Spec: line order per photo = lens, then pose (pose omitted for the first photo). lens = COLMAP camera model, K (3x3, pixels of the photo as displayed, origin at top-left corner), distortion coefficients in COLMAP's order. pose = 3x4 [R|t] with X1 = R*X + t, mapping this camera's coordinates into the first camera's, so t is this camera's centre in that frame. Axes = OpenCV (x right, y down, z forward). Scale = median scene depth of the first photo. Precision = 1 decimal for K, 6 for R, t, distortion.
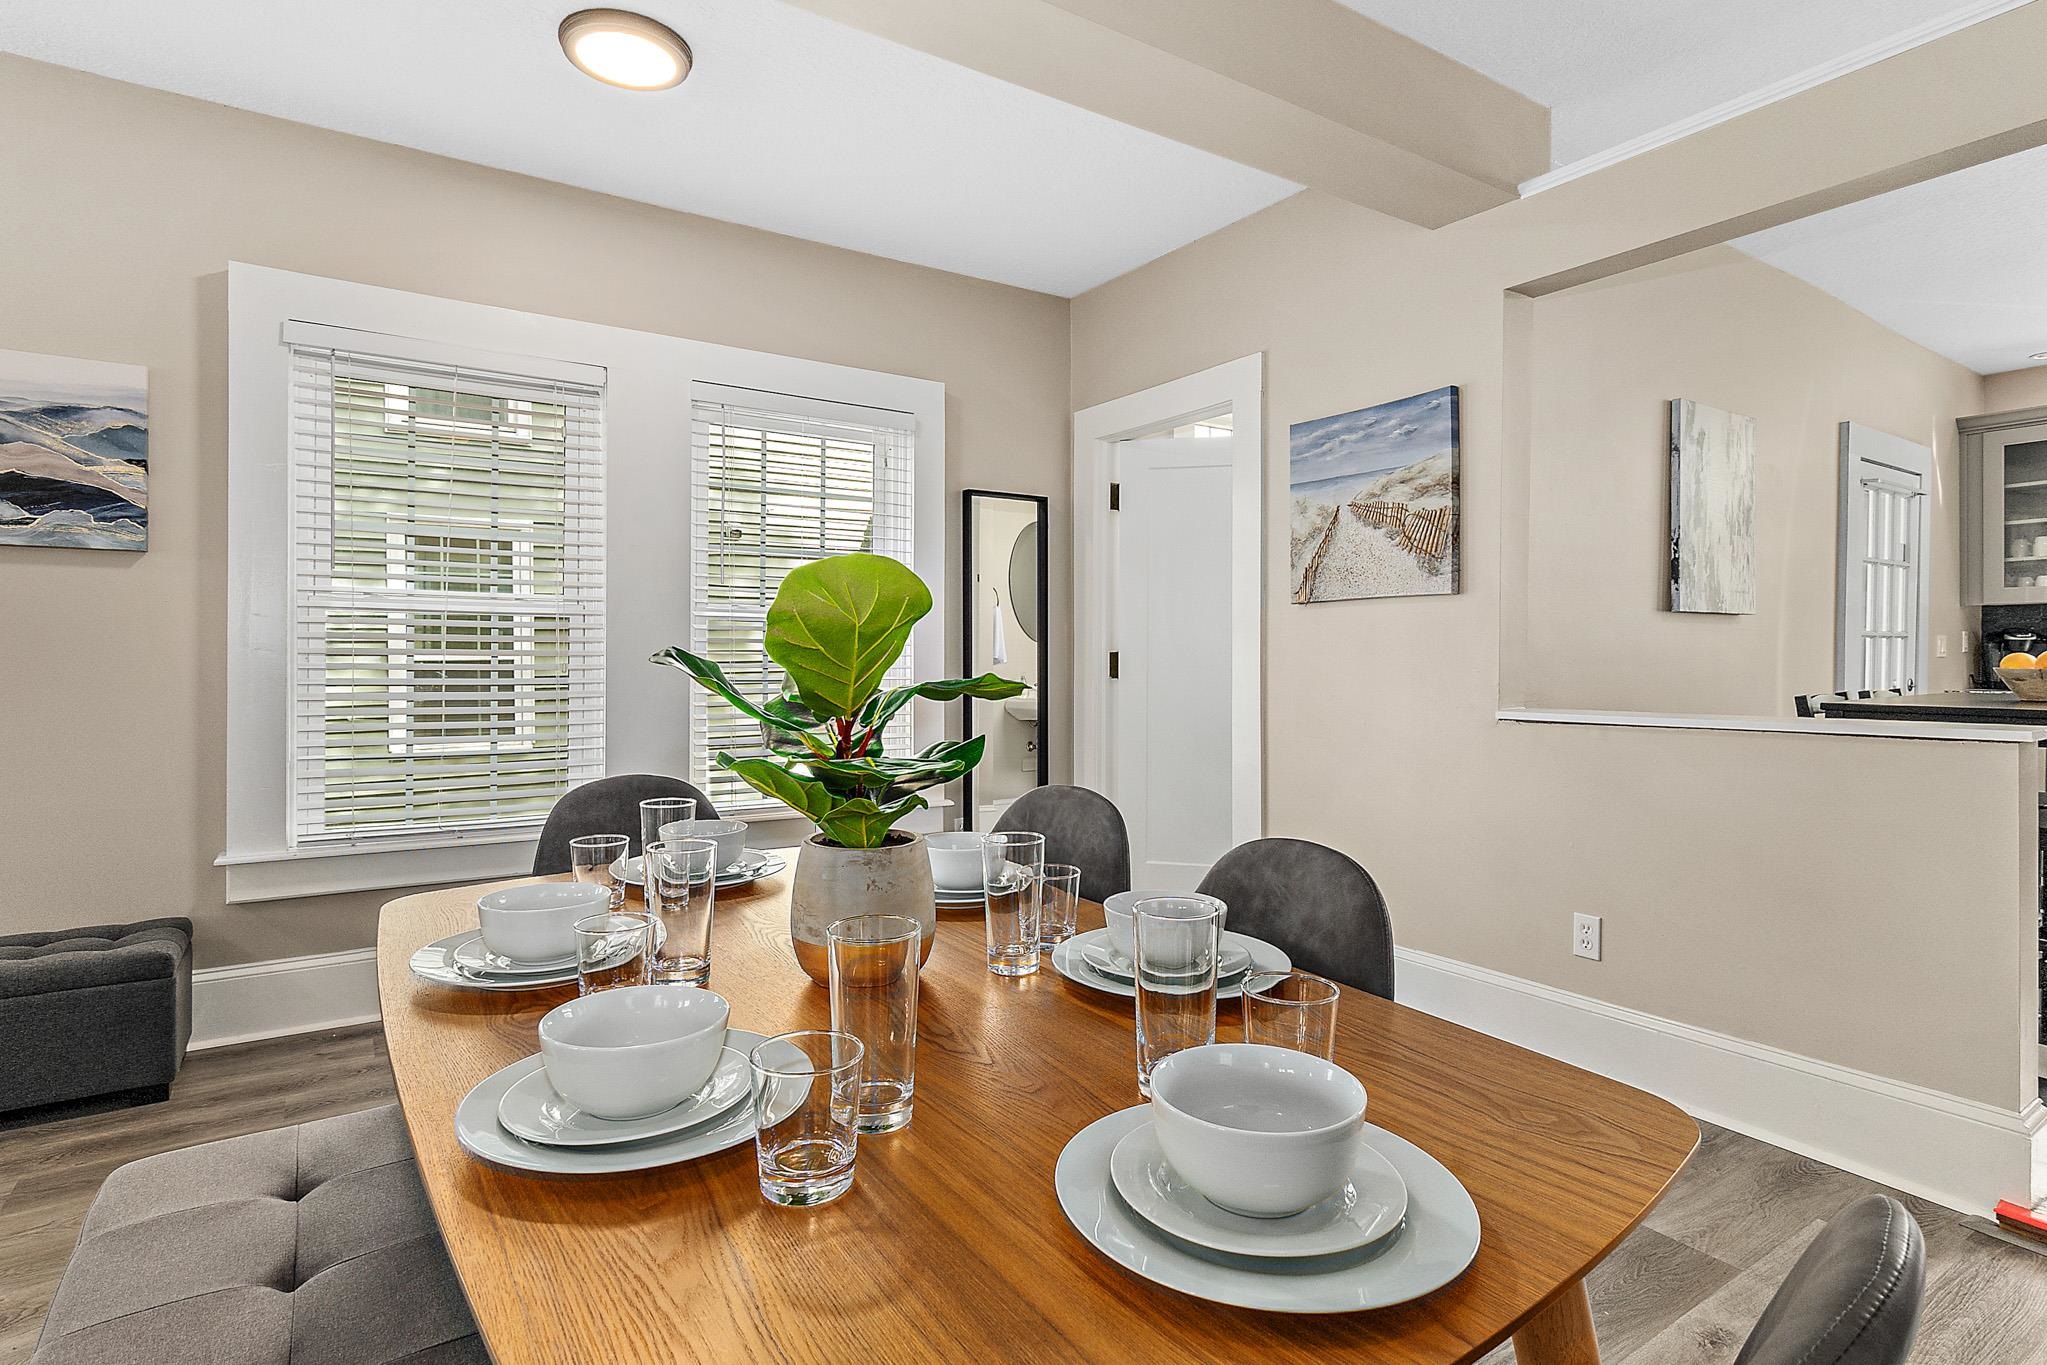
lens RADIAL K [[1062.2, 0, 1023.5], [0, 1062.2, 682.5], [0, 0, 1]] dist [-0.004785, -0.000853]
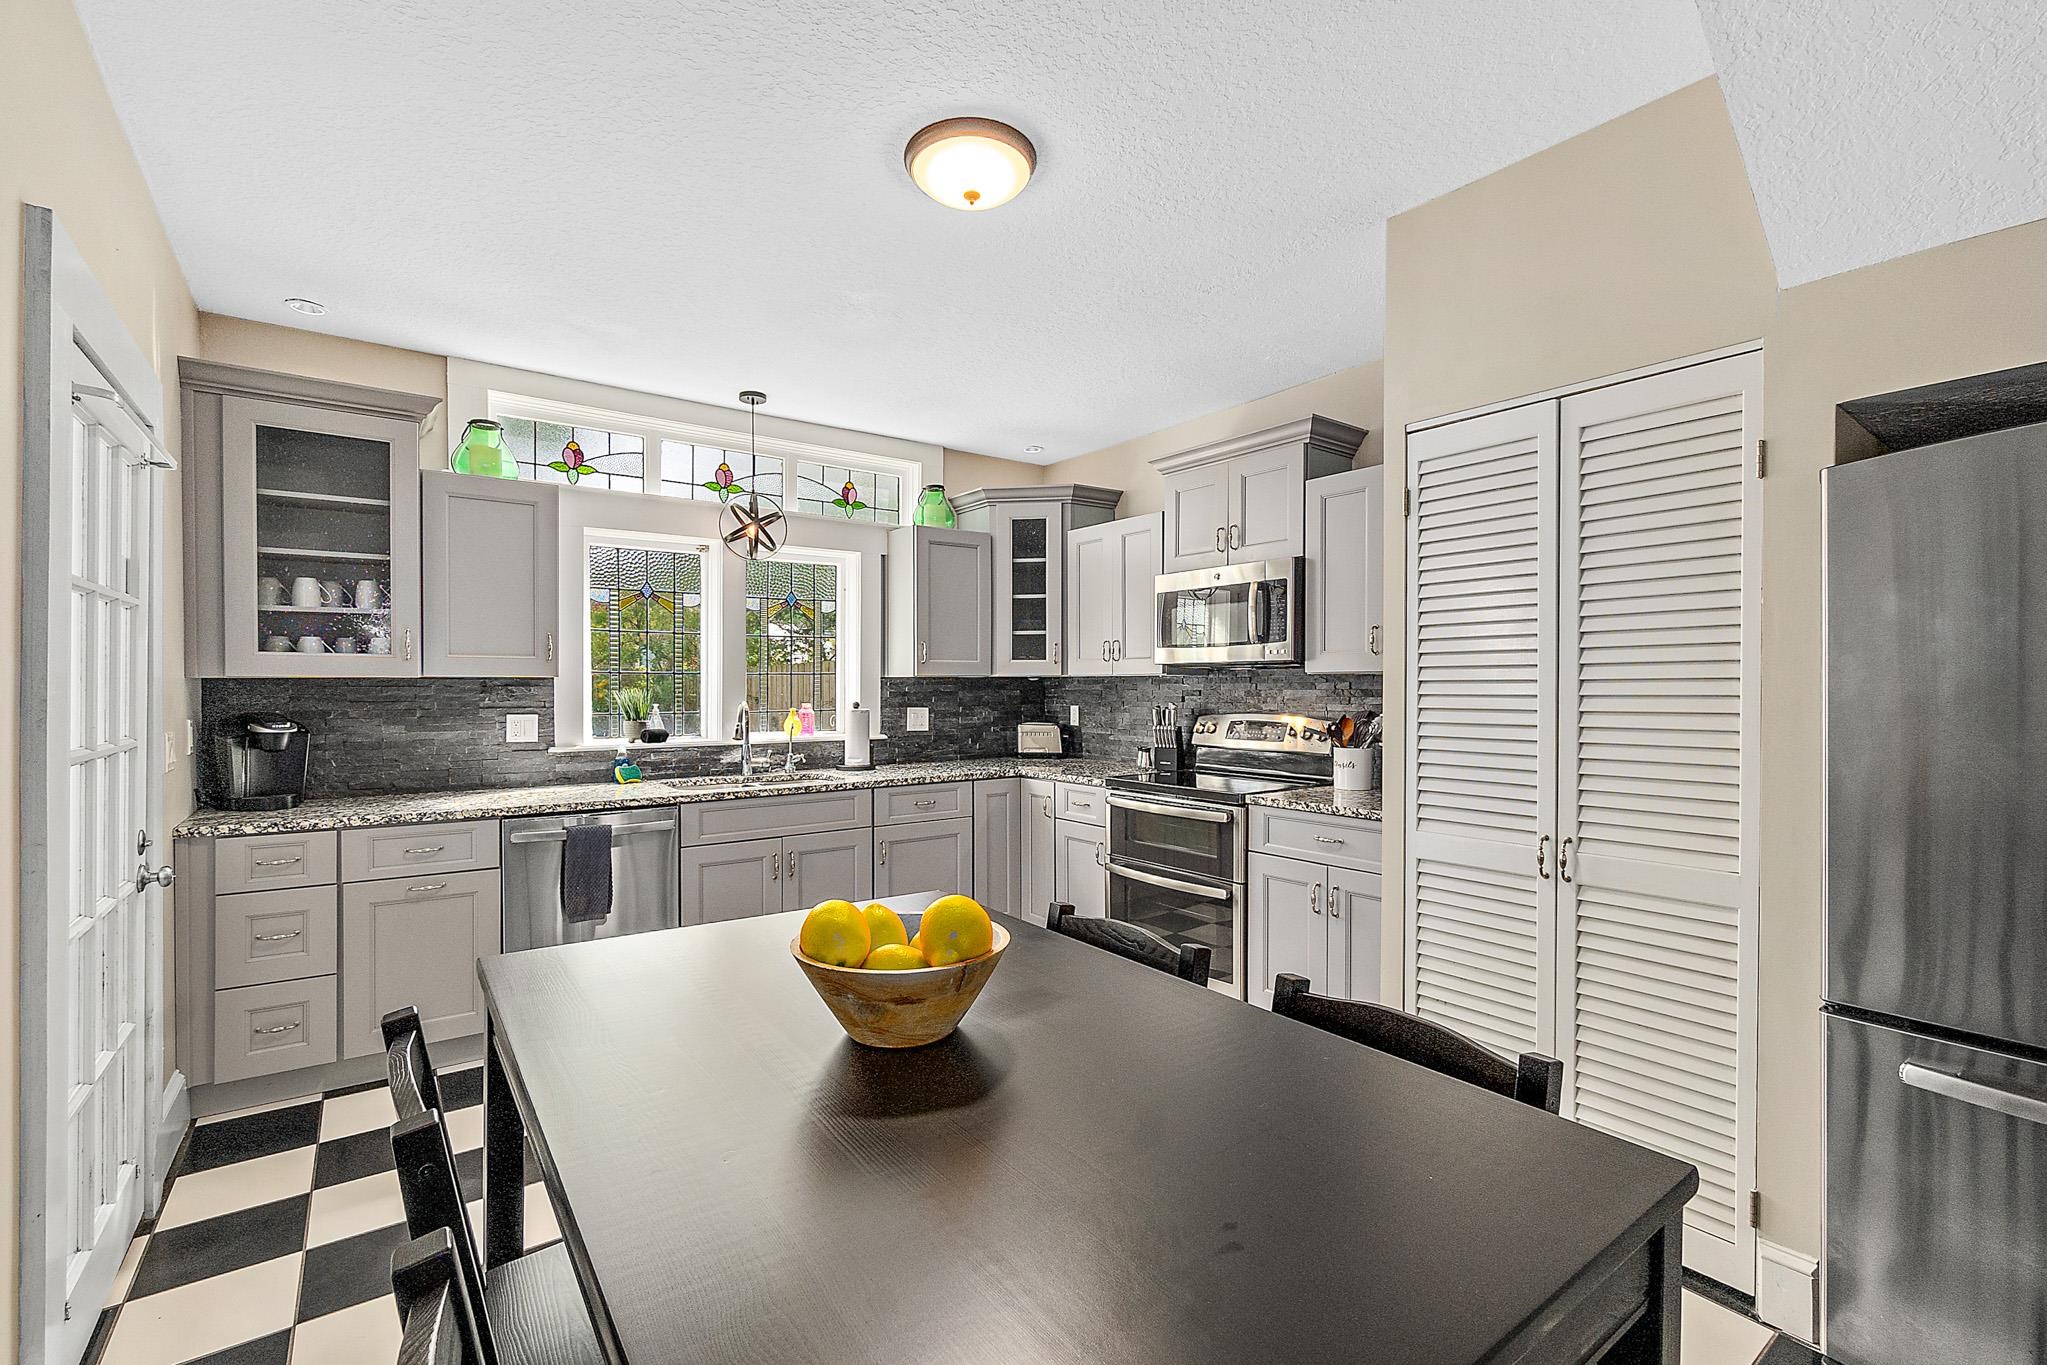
lens RADIAL K [[886.5, 0, 1019.5], [0, 886.5, 689.3], [0, 0, 1]] dist [-0.000036, 0.000039]
pose [[-0.037890, -0.001606, 0.999281, 0.469562], [0.022586, 0.999742, 0.002464, -0.072113], [-0.999027, 0.022663, -0.037844, 0.697144]]
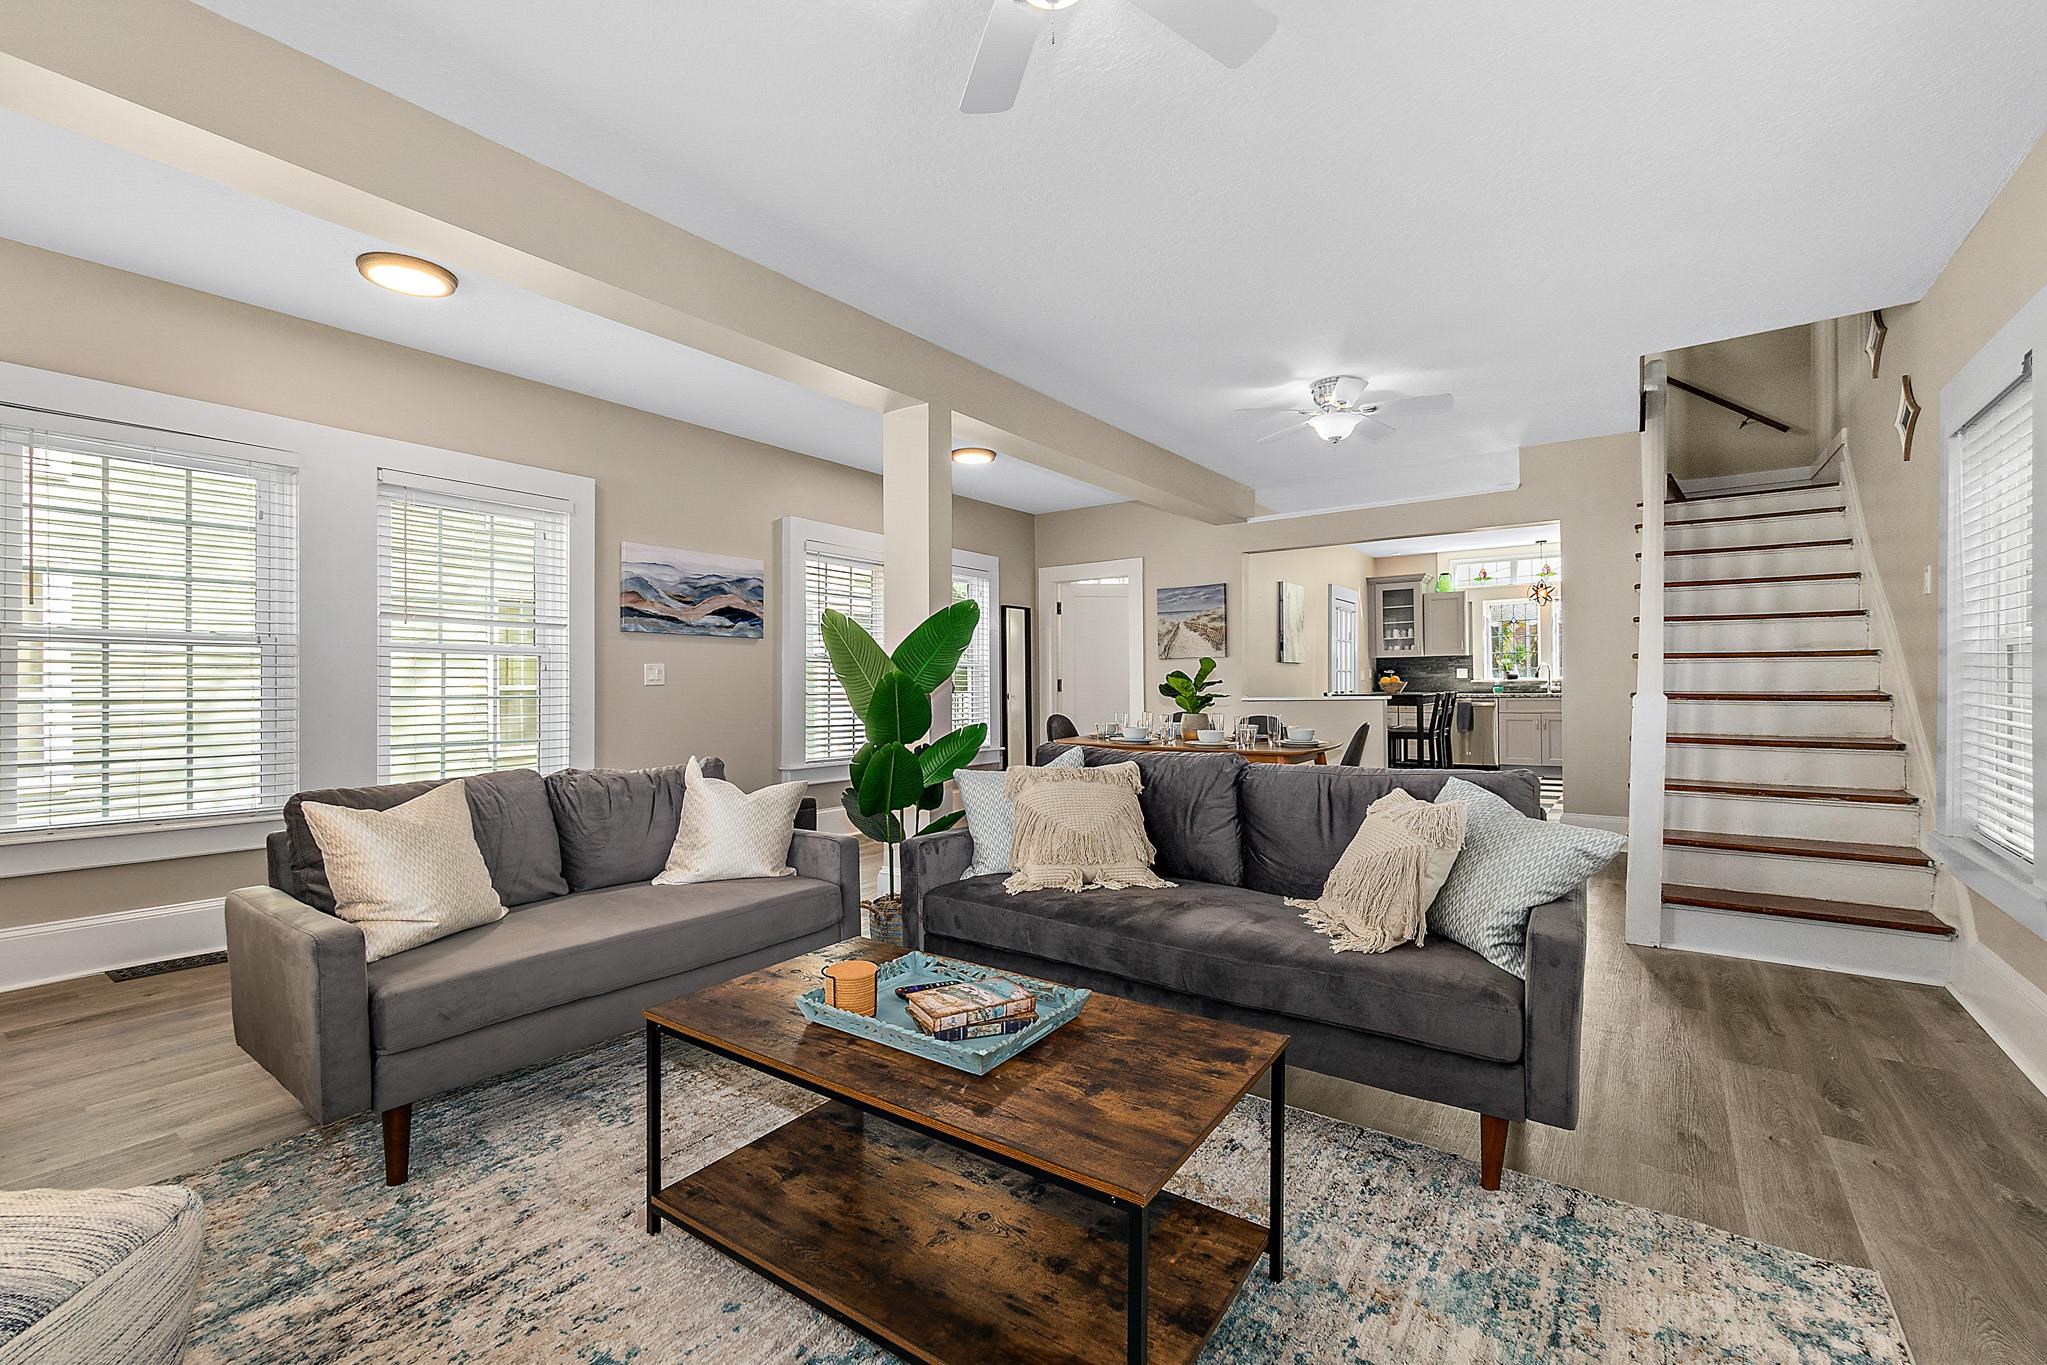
lens RADIAL K [[886.5, 0, 1019.5], [0, 886.5, 689.3], [0, 0, 1]] dist [-0.000036, 0.000039]
pose [[0.936861, -0.008001, 0.349611, -0.659777], [0.014076, 0.999791, -0.014838, 0.018934], [-0.349419, 0.018823, 0.936778, -0.711255]]
